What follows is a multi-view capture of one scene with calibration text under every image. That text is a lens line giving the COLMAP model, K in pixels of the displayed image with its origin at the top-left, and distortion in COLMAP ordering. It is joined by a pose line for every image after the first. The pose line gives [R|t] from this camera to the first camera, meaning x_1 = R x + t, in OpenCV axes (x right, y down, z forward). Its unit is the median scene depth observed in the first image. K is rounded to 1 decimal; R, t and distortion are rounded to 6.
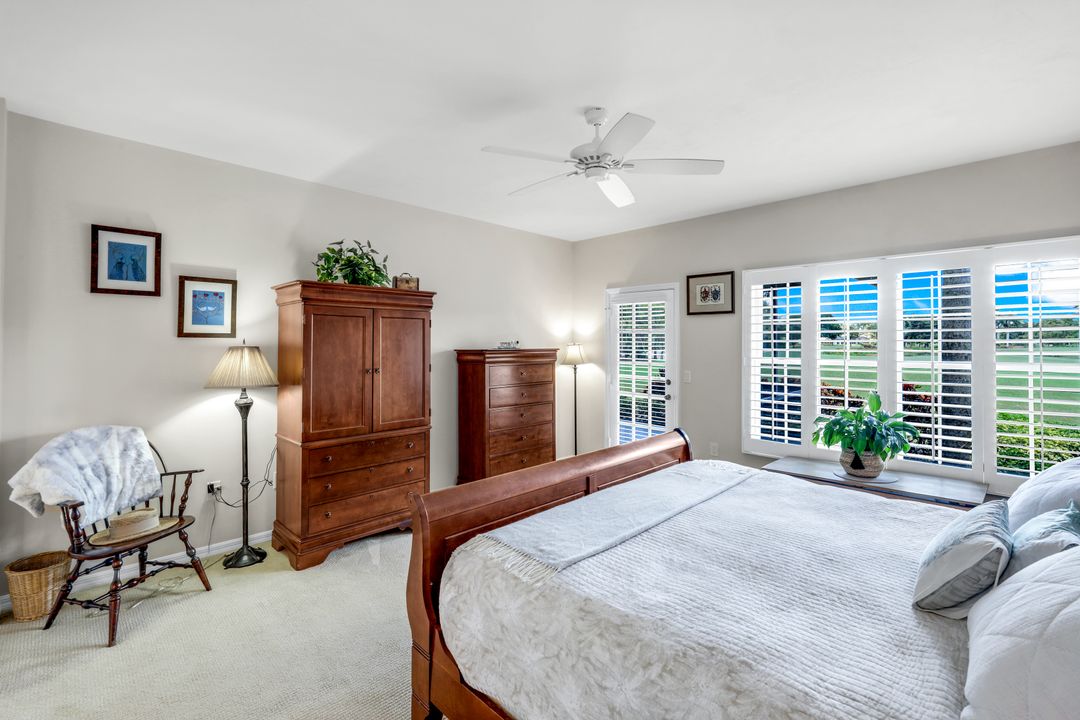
lens RADIAL K [[476.8, 0, 543.5], [0, 476.8, 340.2], [0, 0, 1]] dist [0.000948, 0.000148]
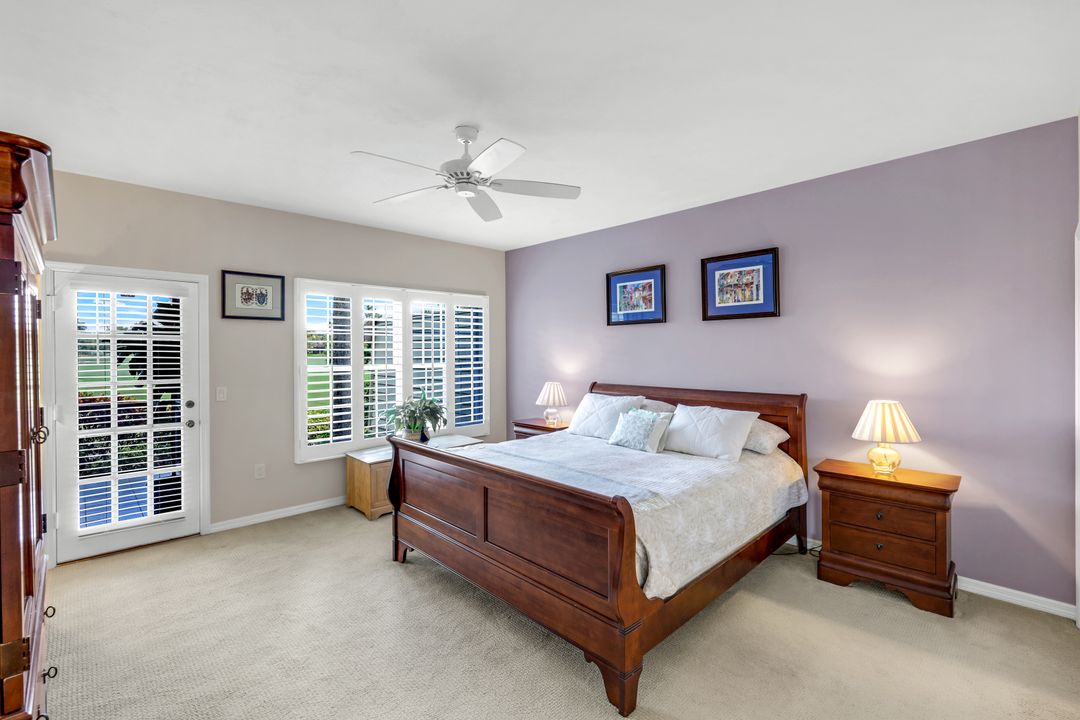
lens RADIAL K [[476.8, 0, 533.1], [0, 476.8, 355.0], [0, 0, 1]] dist [0.000948, 0.000148]
pose [[-0.002576, -0.011474, 0.999931, -0.514563], [-0.004504, 0.999924, 0.011463, -0.001463], [-0.999987, -0.004474, -0.002628, 0.471646]]
